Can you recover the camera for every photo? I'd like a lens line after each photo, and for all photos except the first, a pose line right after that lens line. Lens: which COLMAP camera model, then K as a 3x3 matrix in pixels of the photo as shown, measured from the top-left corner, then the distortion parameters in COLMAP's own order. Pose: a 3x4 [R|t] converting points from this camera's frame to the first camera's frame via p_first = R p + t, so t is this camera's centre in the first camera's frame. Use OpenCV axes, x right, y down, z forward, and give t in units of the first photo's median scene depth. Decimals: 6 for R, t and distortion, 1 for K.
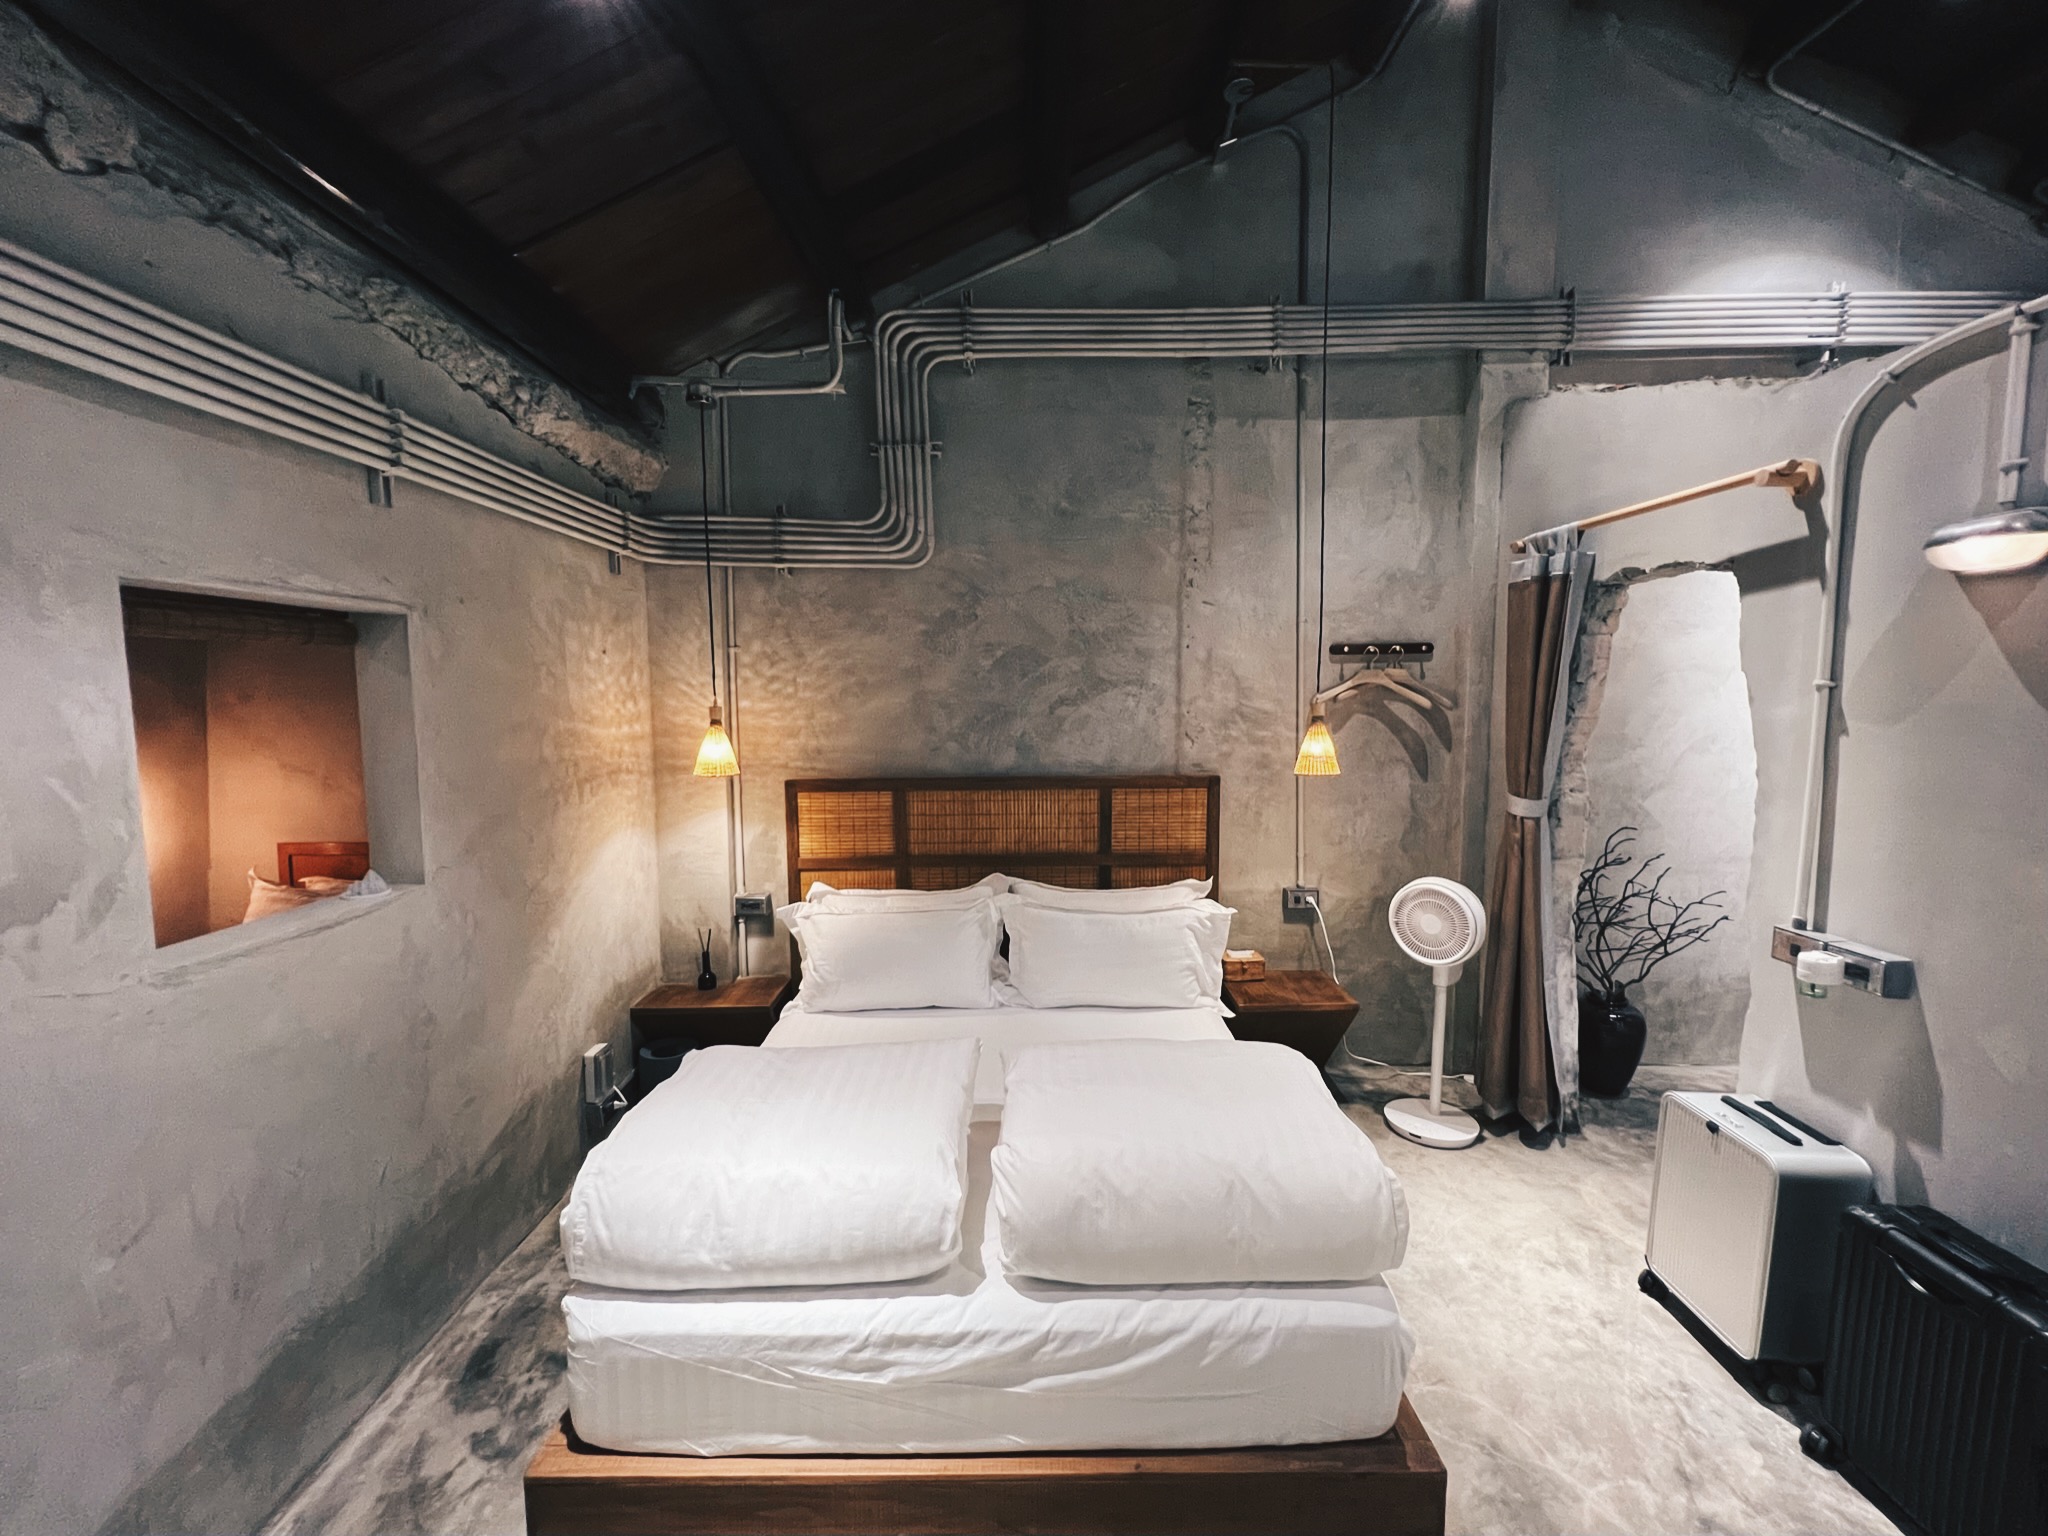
lens RADIAL K [[824.2, 0, 1025.1], [0, 824.2, 762.4], [0, 0, 1]] dist [0.002253, -0.000070]
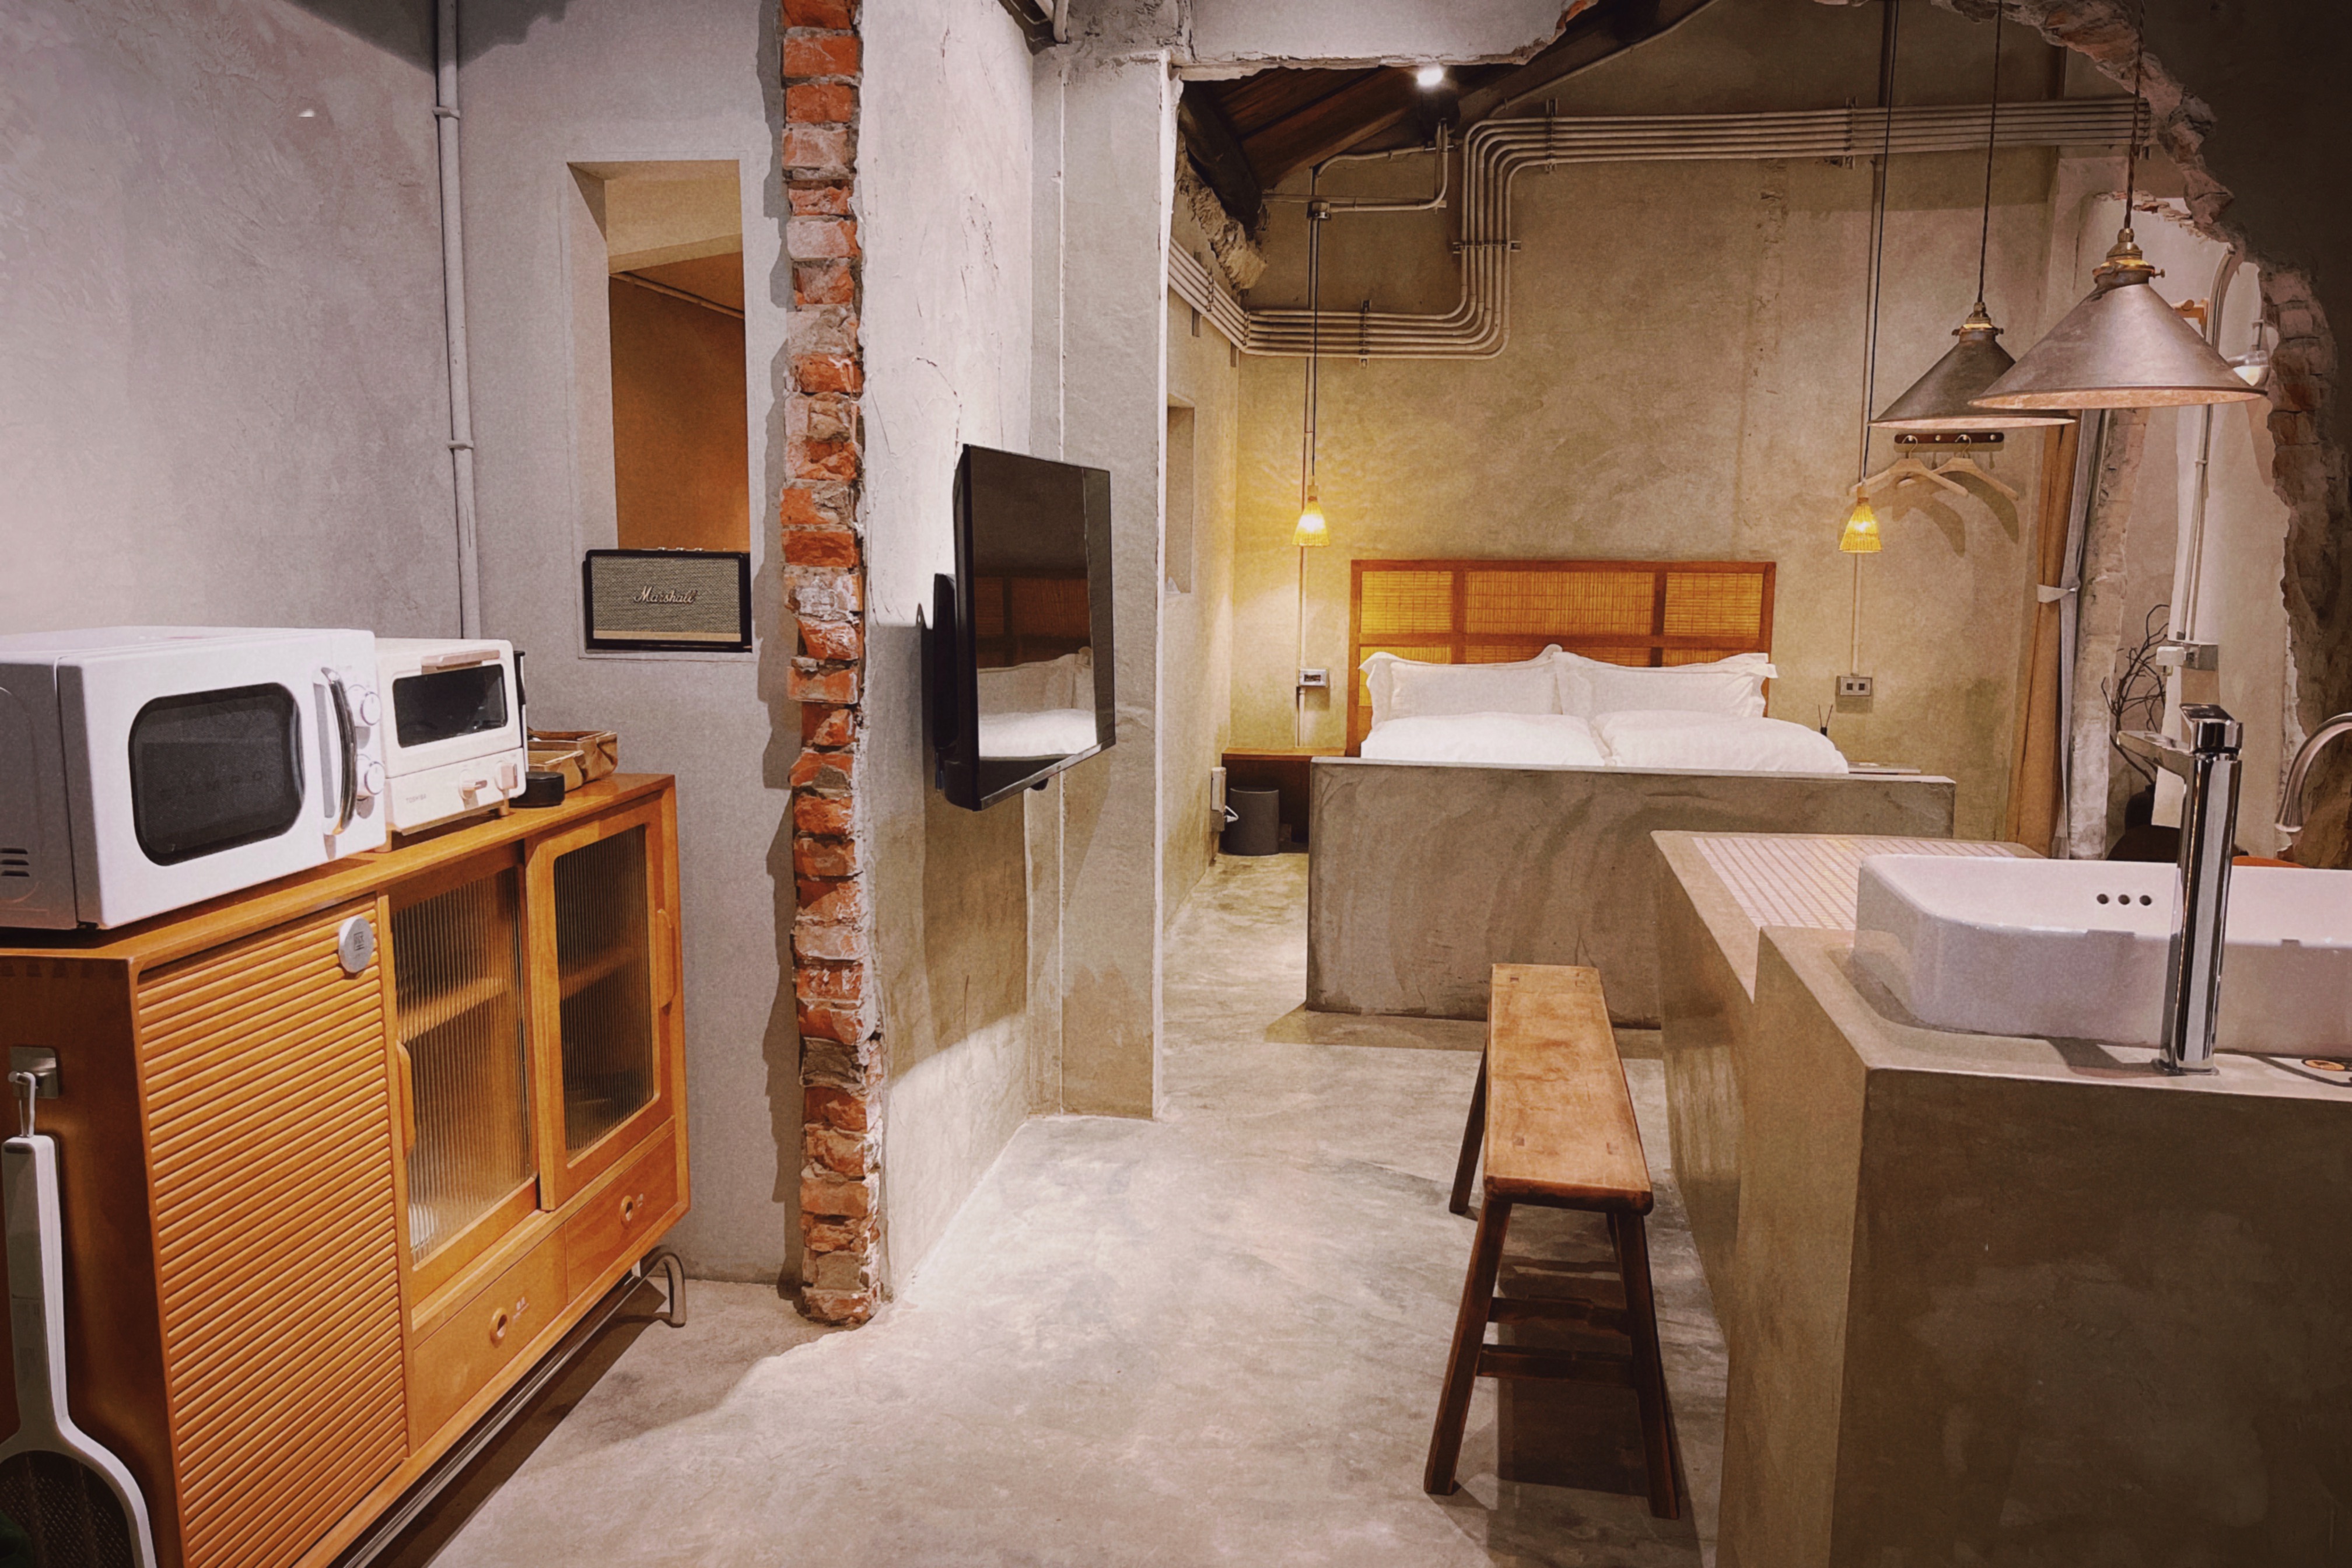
lens RADIAL K [[1715.1, 0, 1170.2], [0, 1715.1, 788.2], [0, 0, 1]] dist [0.008574, -0.000507]
pose [[0.988302, 0.037589, -0.147807, -0.184600], [-0.028978, 0.997778, 0.059989, 0.192303], [0.149734, -0.055004, 0.987195, -1.248340]]
